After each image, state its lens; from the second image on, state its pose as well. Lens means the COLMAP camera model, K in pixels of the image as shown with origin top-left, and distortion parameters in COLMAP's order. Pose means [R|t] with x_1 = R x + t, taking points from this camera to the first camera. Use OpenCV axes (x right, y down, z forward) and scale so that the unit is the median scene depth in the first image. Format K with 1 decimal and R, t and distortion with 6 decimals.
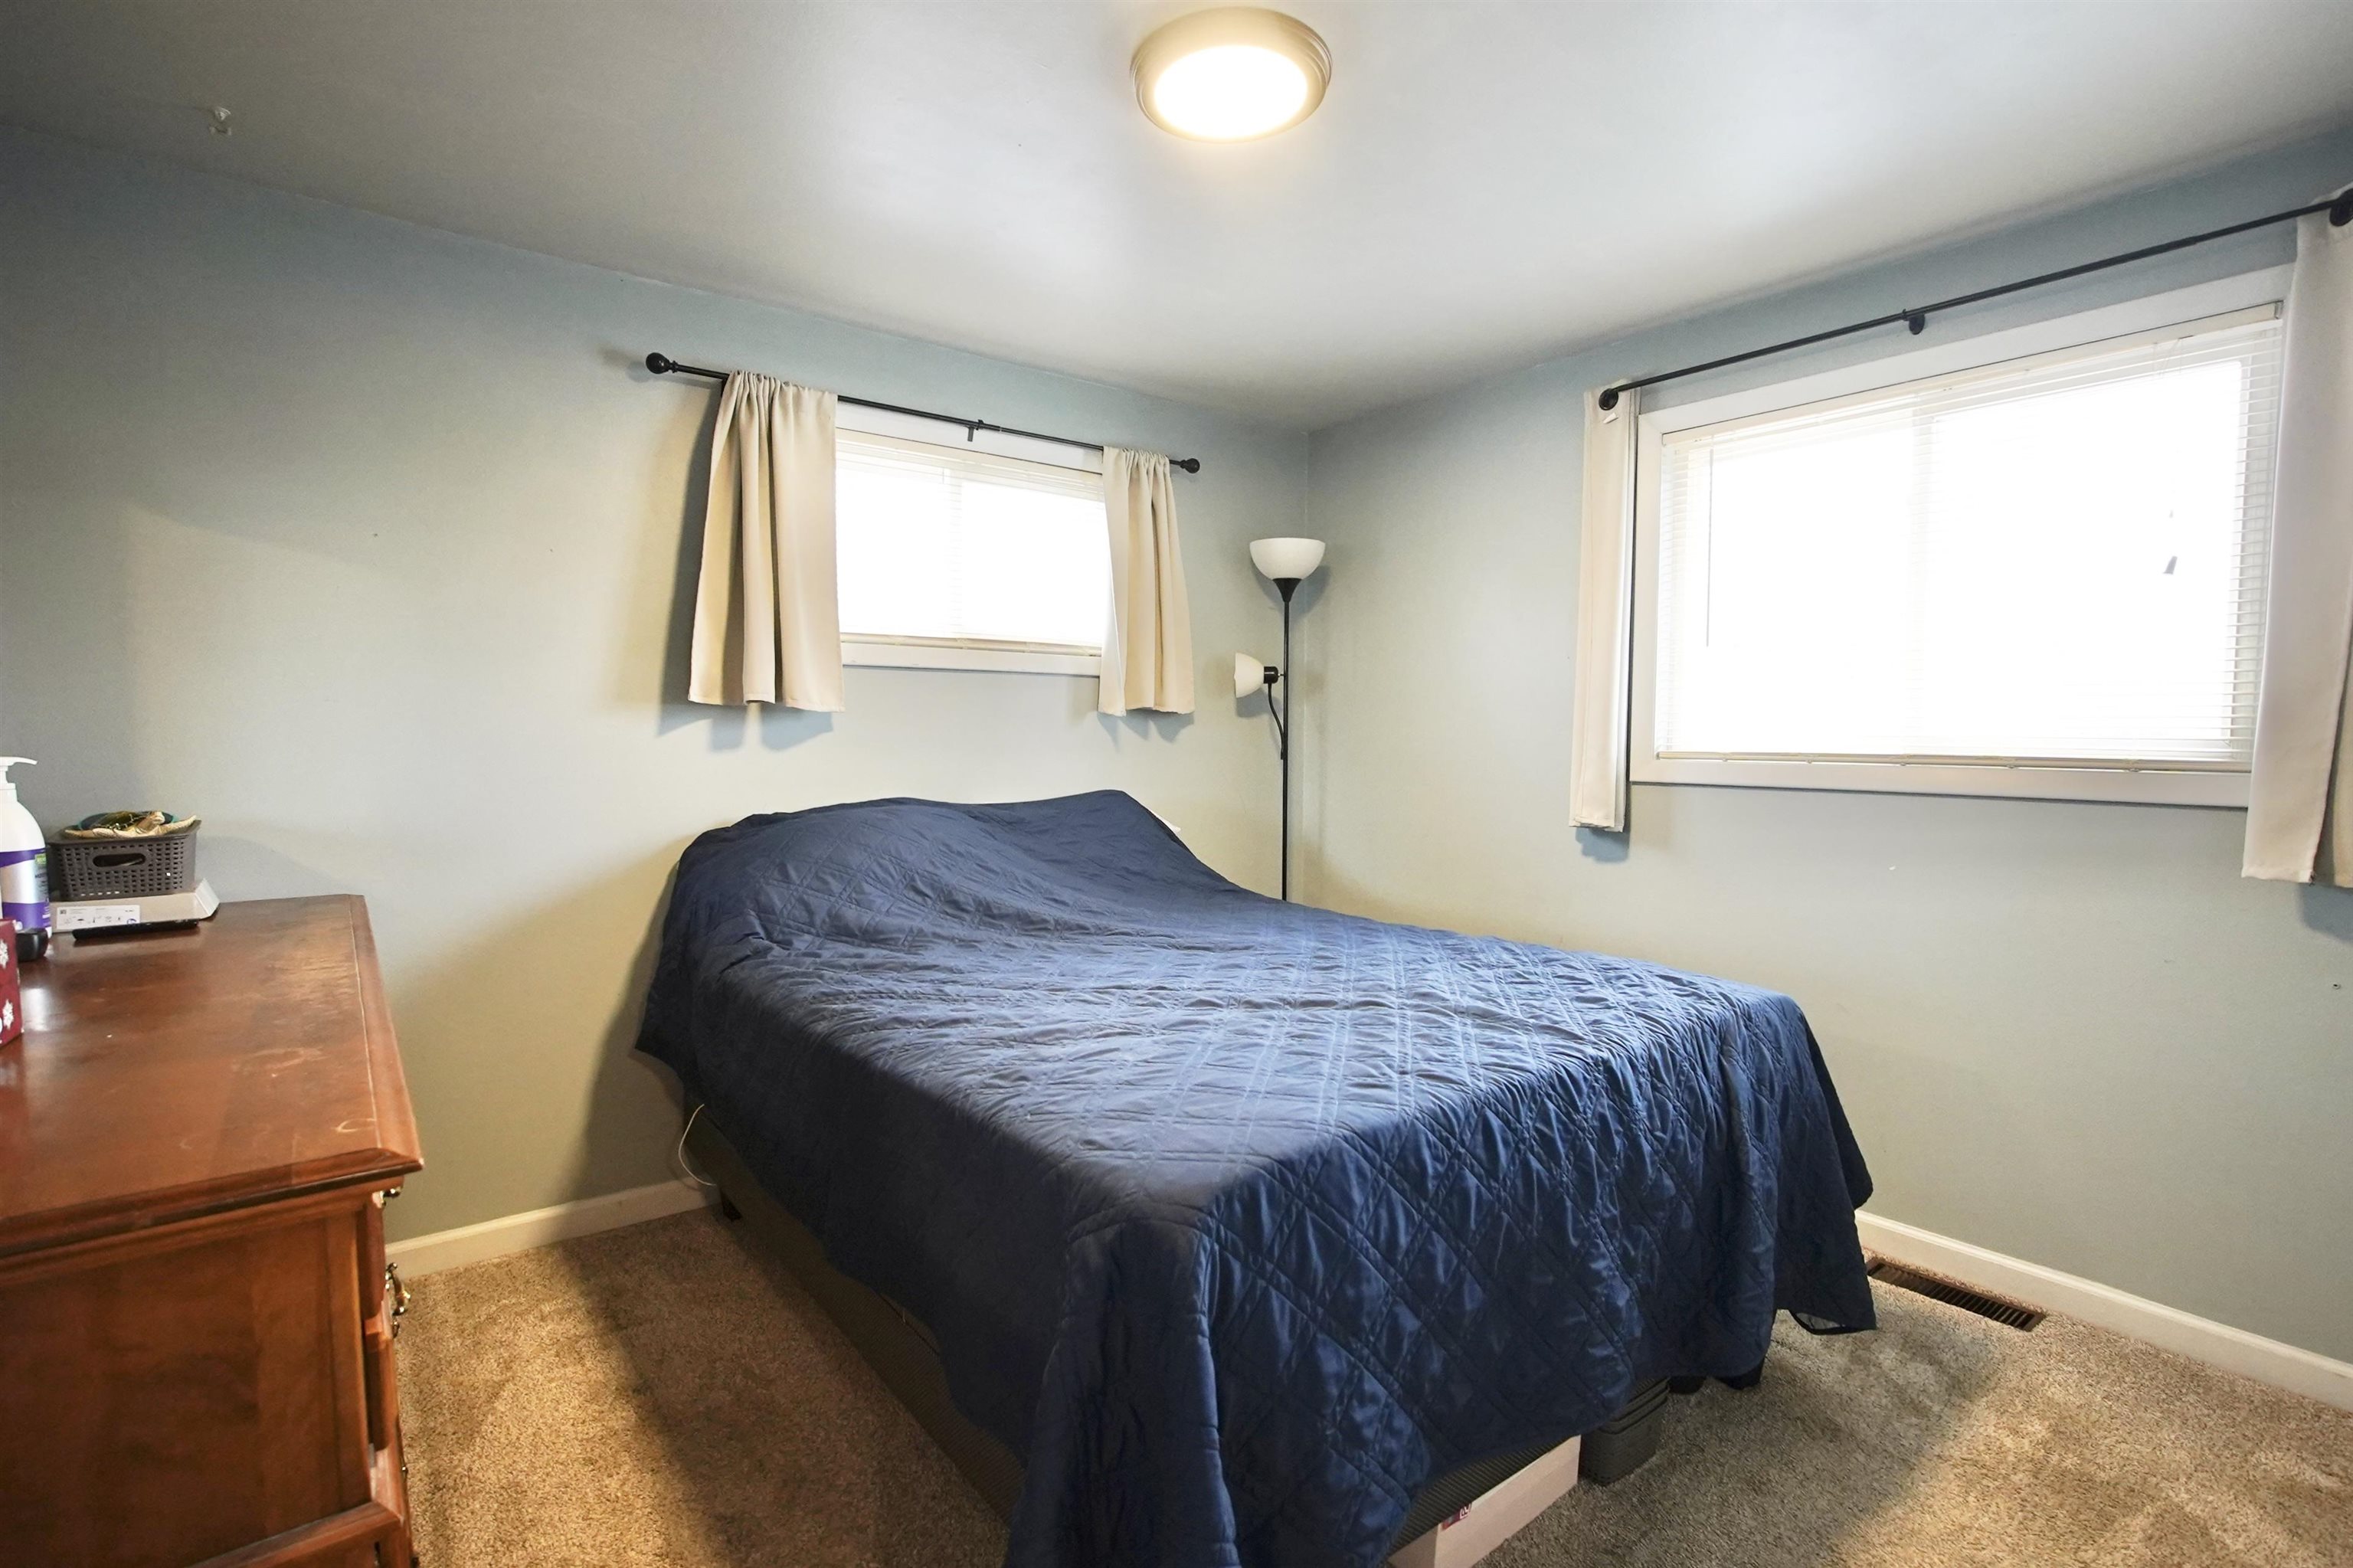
lens RADIAL K [[1085.7, 0, 1174.6], [0, 1085.7, 776.4], [0, 0, 1]] dist [-0.003555, 0.000185]
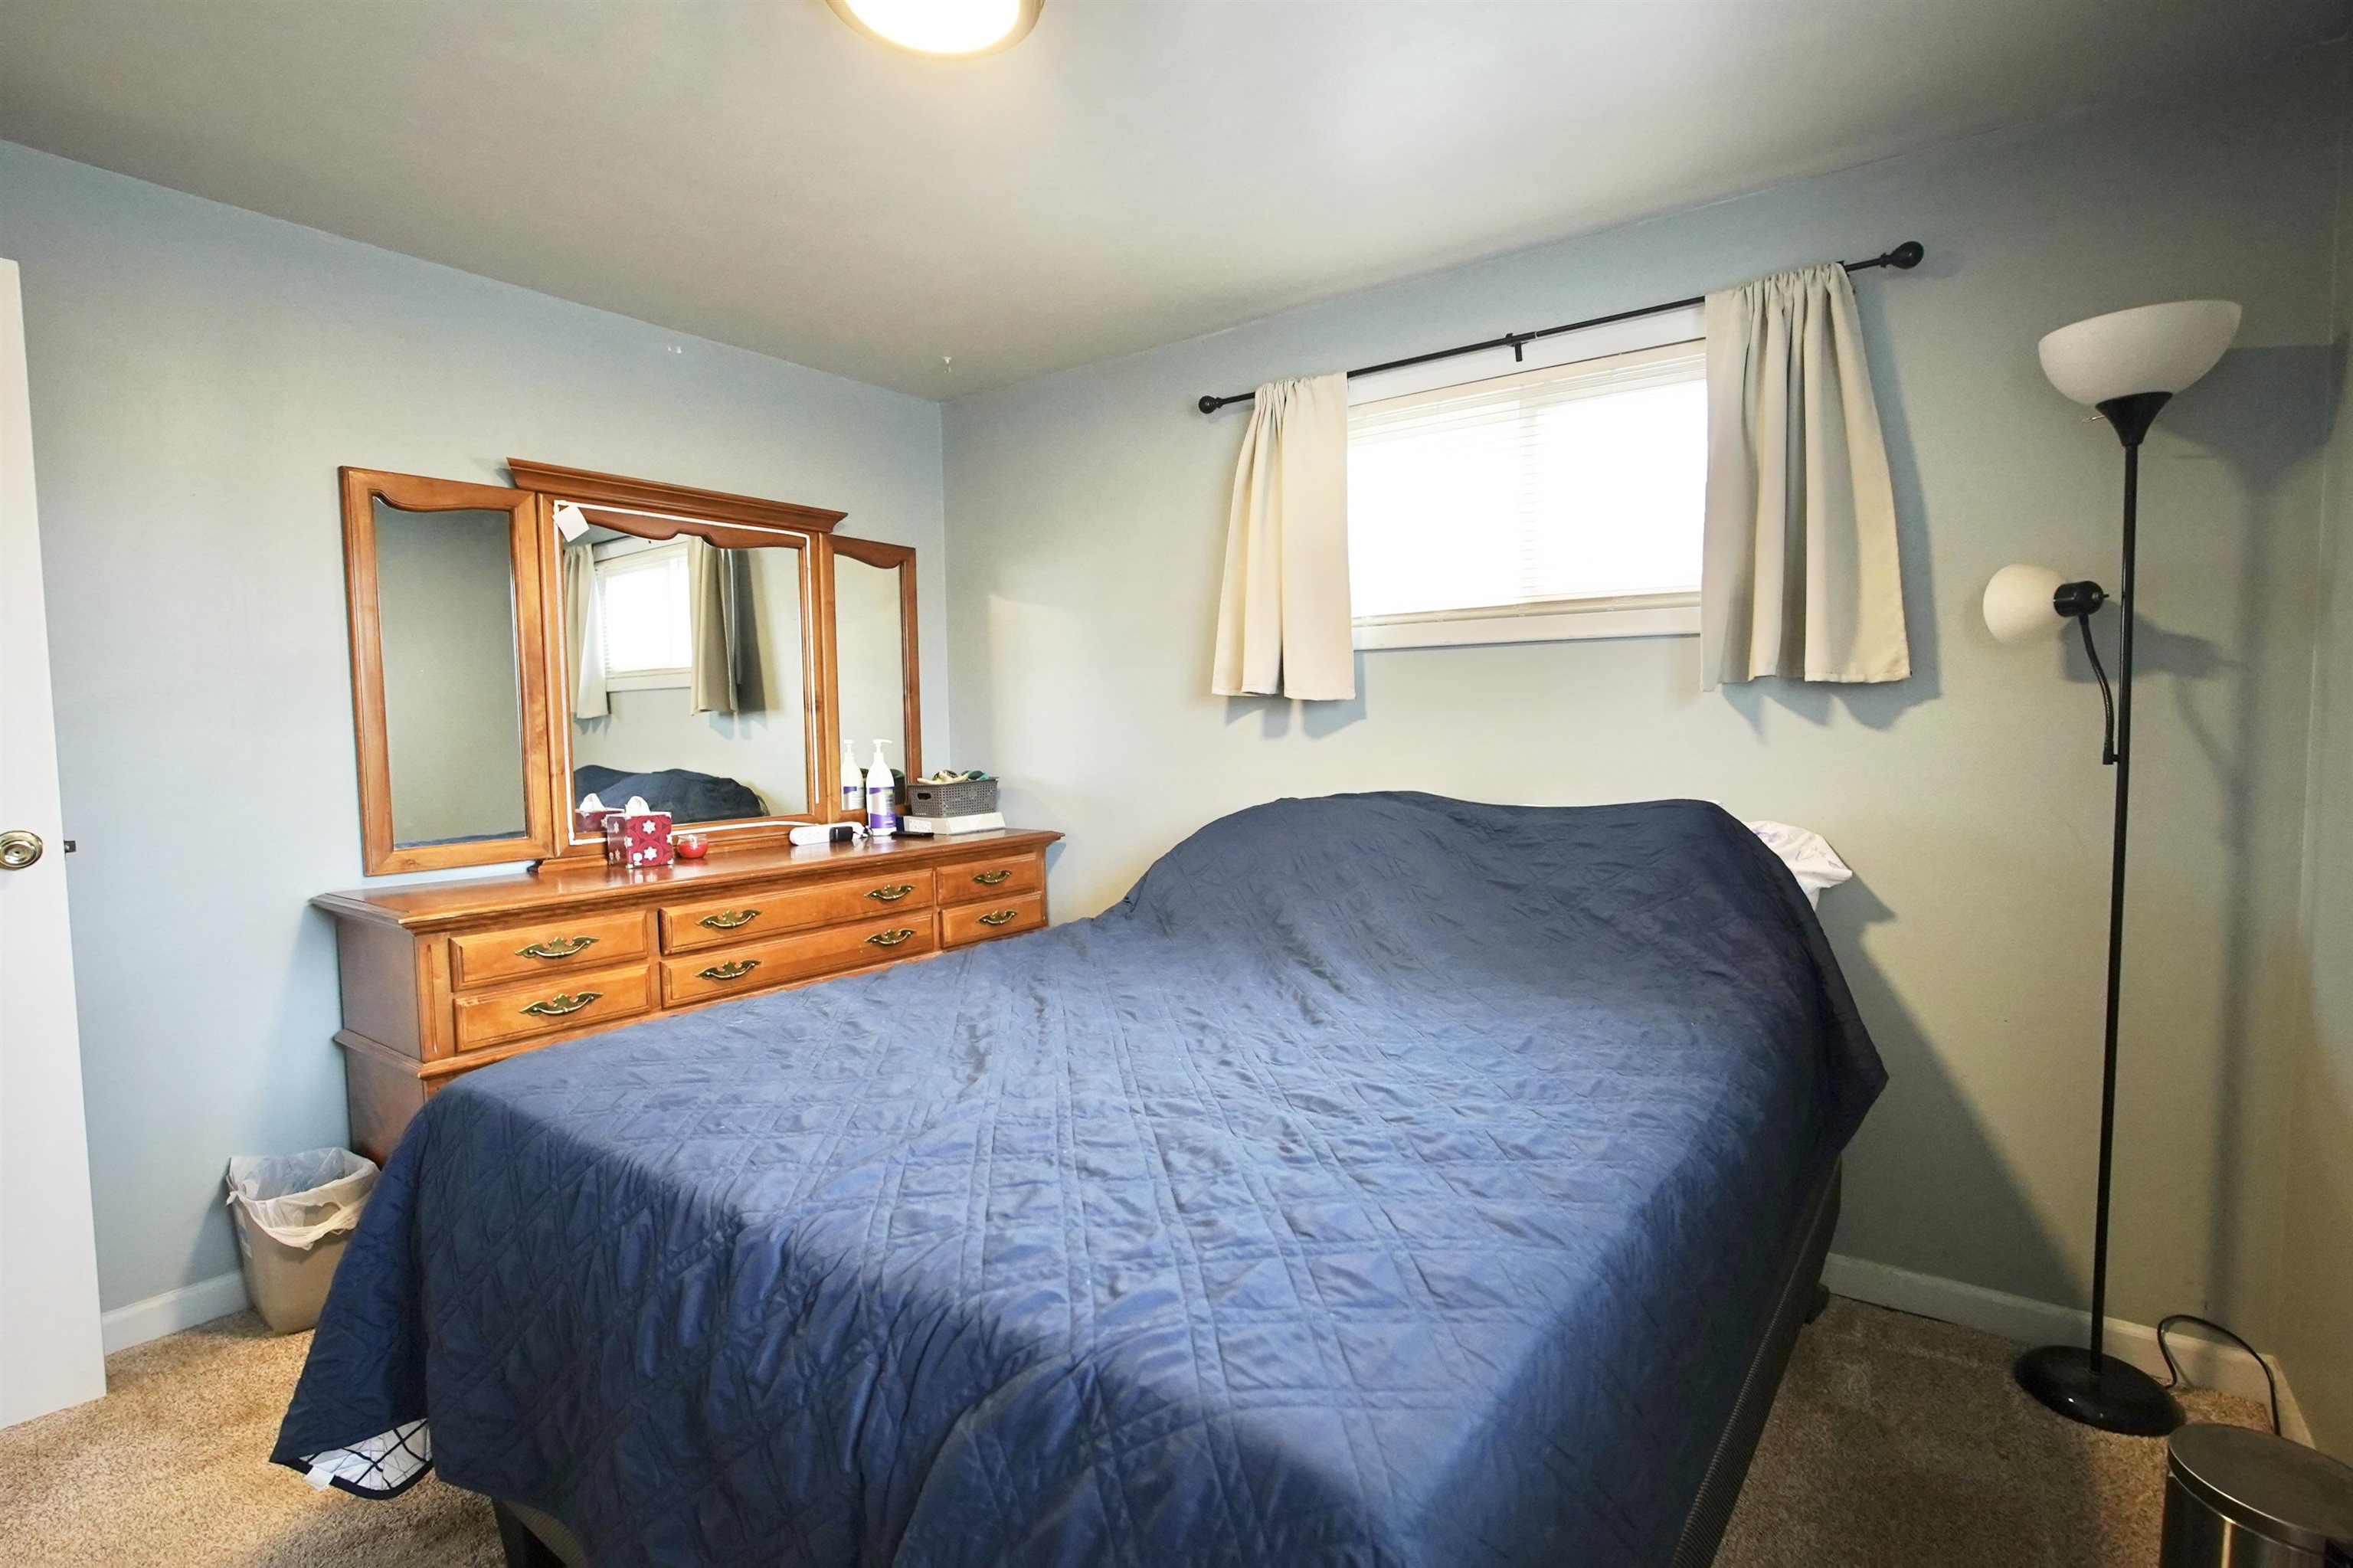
lens RADIAL K [[1111.9, 0, 1176.5], [0, 1111.9, 784.0], [0, 0, 1]] dist [-0.011982, 0.000243]
pose [[0.279563, 0.050968, -0.958773, 0.565179], [-0.024407, 0.998645, 0.045971, -0.023729], [0.959817, 0.010549, 0.280428, 0.531932]]
